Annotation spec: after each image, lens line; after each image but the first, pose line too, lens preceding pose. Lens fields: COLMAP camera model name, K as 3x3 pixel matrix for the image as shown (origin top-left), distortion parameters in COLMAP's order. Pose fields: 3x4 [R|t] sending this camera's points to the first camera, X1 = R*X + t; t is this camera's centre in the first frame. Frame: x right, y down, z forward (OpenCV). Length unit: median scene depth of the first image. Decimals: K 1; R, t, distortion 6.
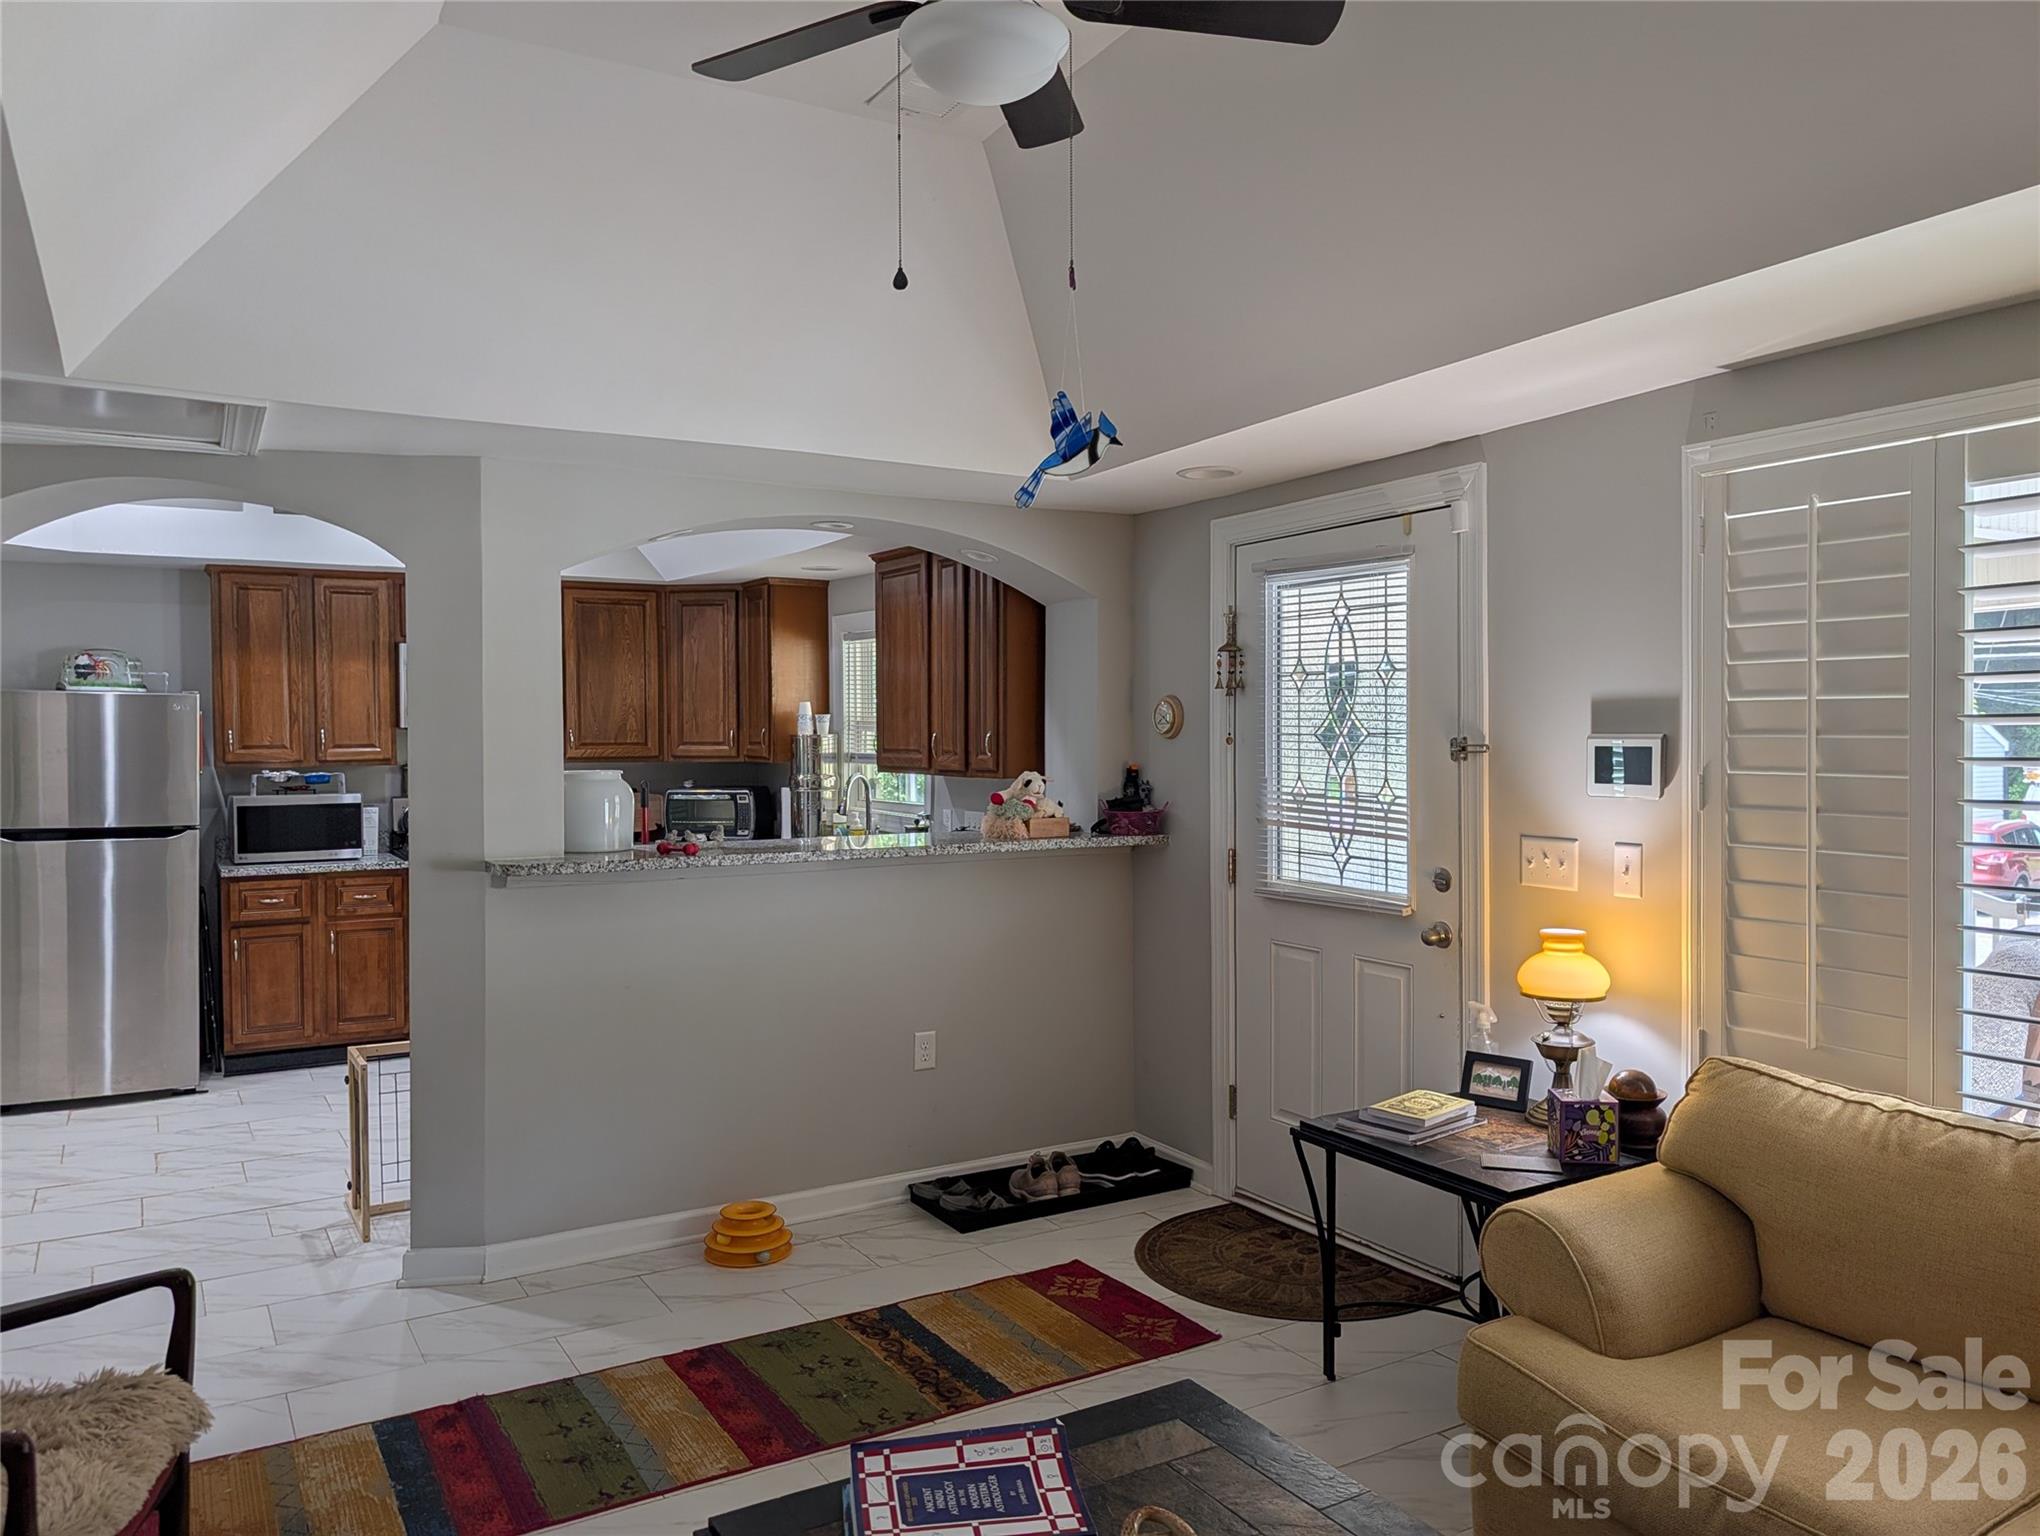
lens RADIAL K [[1476.3, 0, 1017.8], [0, 1476.3, 767.2], [0, 0, 1]] dist [0.020401, -0.023744]
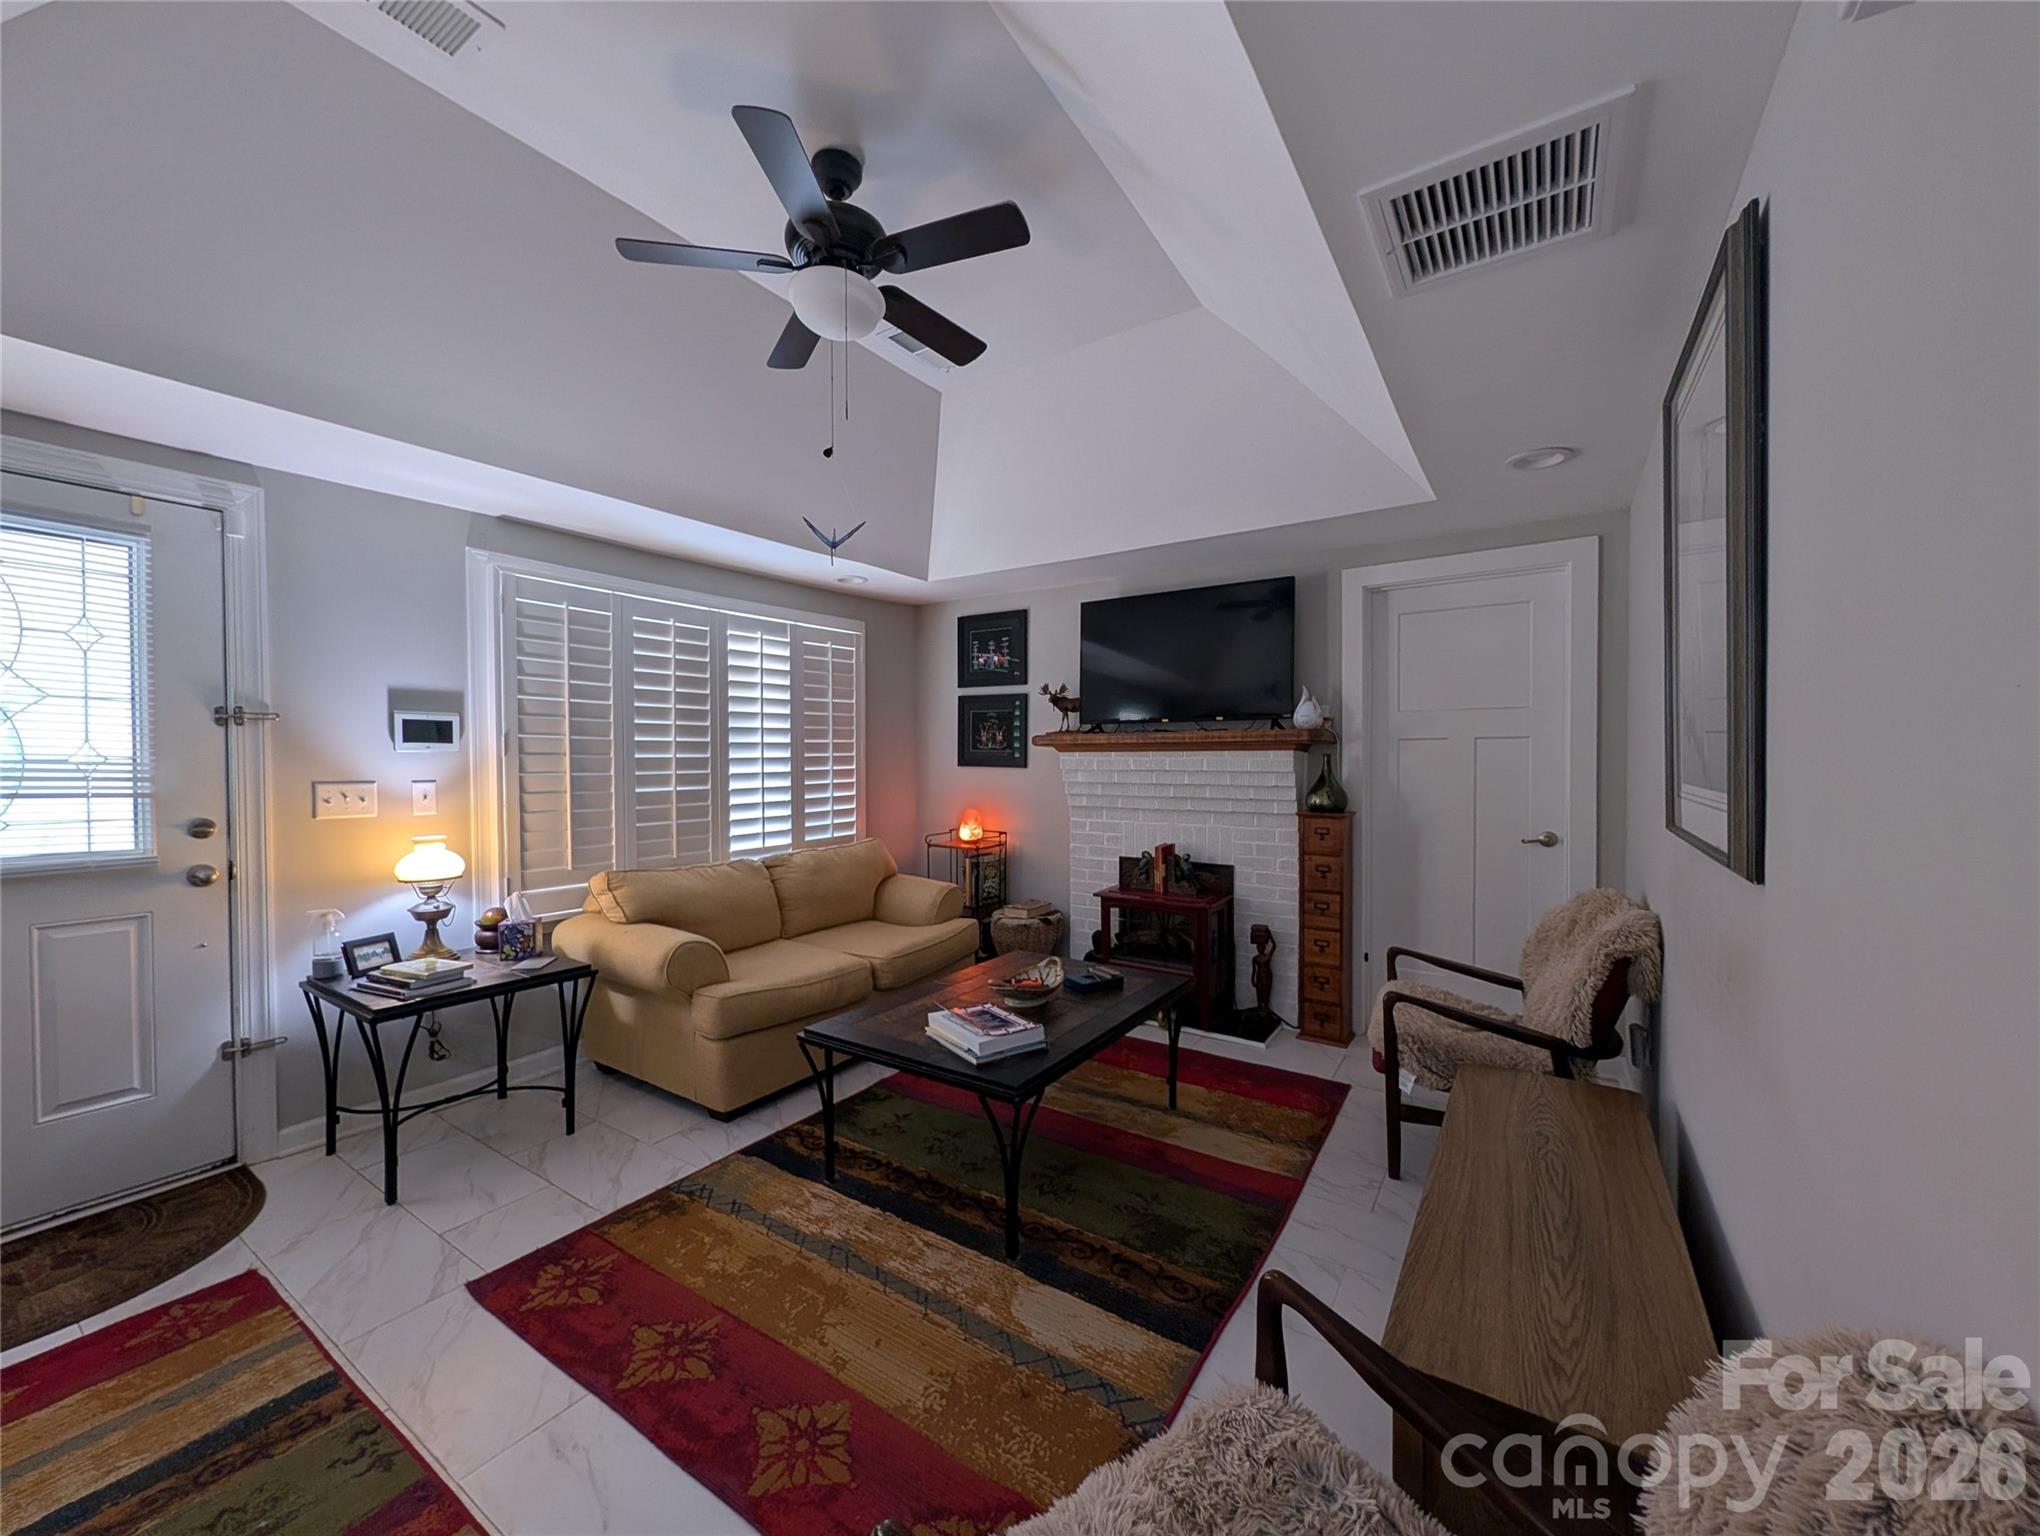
lens RADIAL K [[790.1, 0, 1016.9], [0, 790.1, 769.1], [0, 0, 1]] dist [-0.002356, 0.000956]
pose [[-0.437037, -0.015633, 0.899308, -0.645951], [0.016659, 0.999537, 0.025472, 0.028830], [-0.899289, 0.026114, -0.436574, 0.813221]]
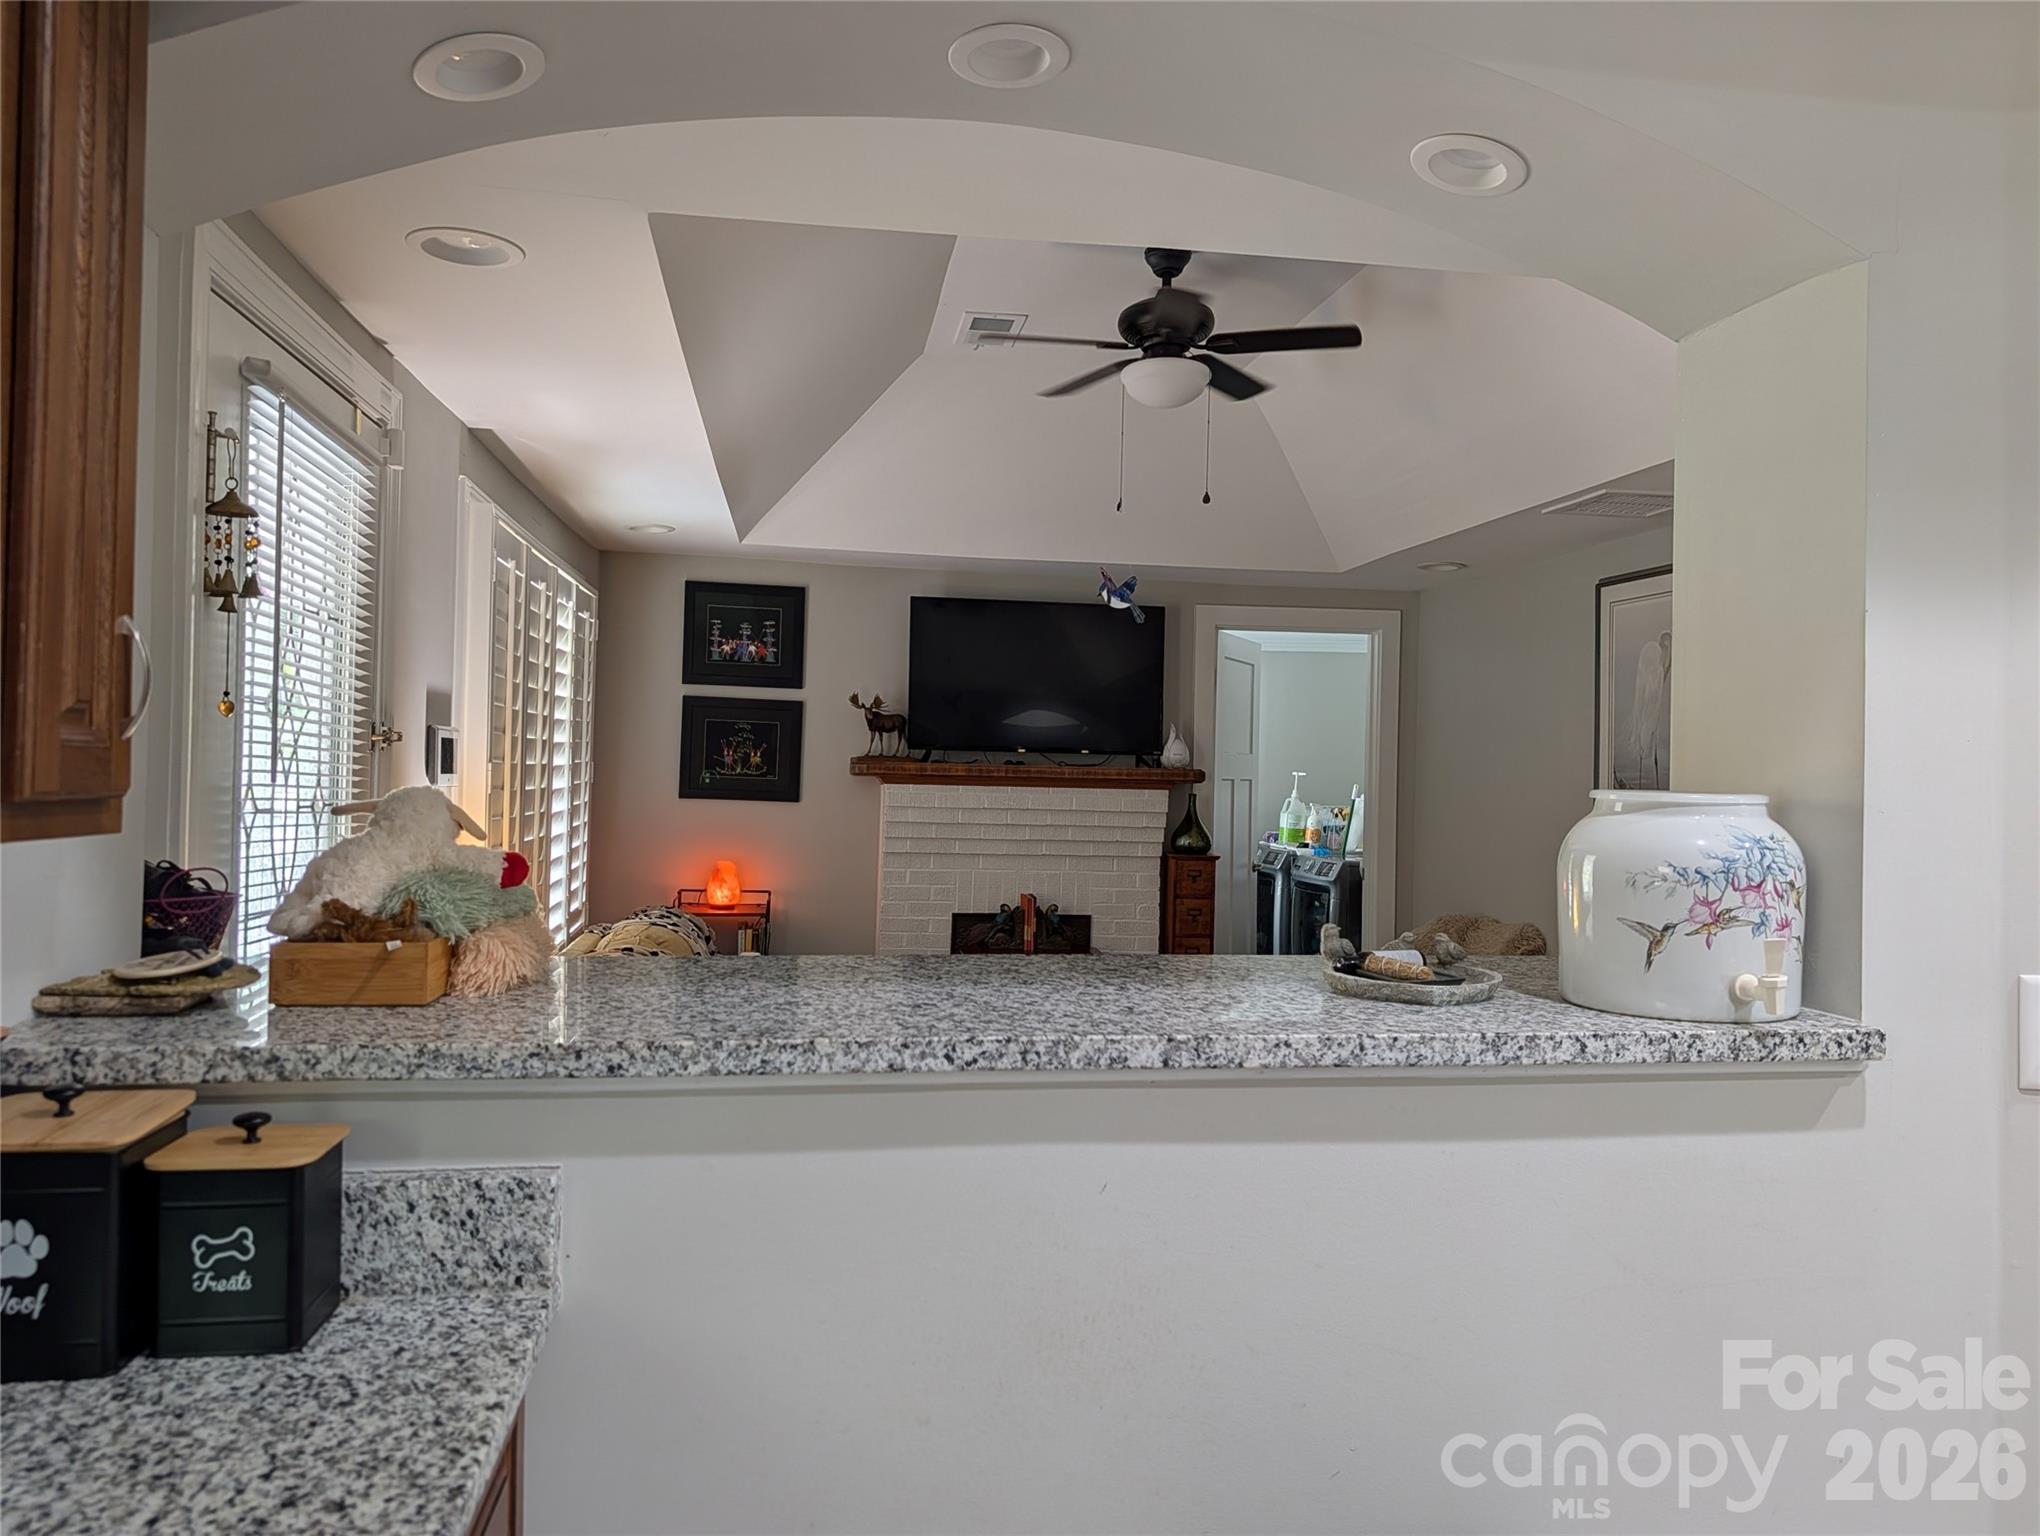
lens RADIAL K [[1476.3, 0, 1042.2], [0, 1476.3, 768.2], [0, 0, 1]] dist [0.020401, -0.023744]
pose [[-0.936552, -0.025256, 0.349618, -0.351896], [-0.021641, 0.999664, 0.014242, -0.016881], [-0.349860, 0.005772, -0.936784, 1.902306]]
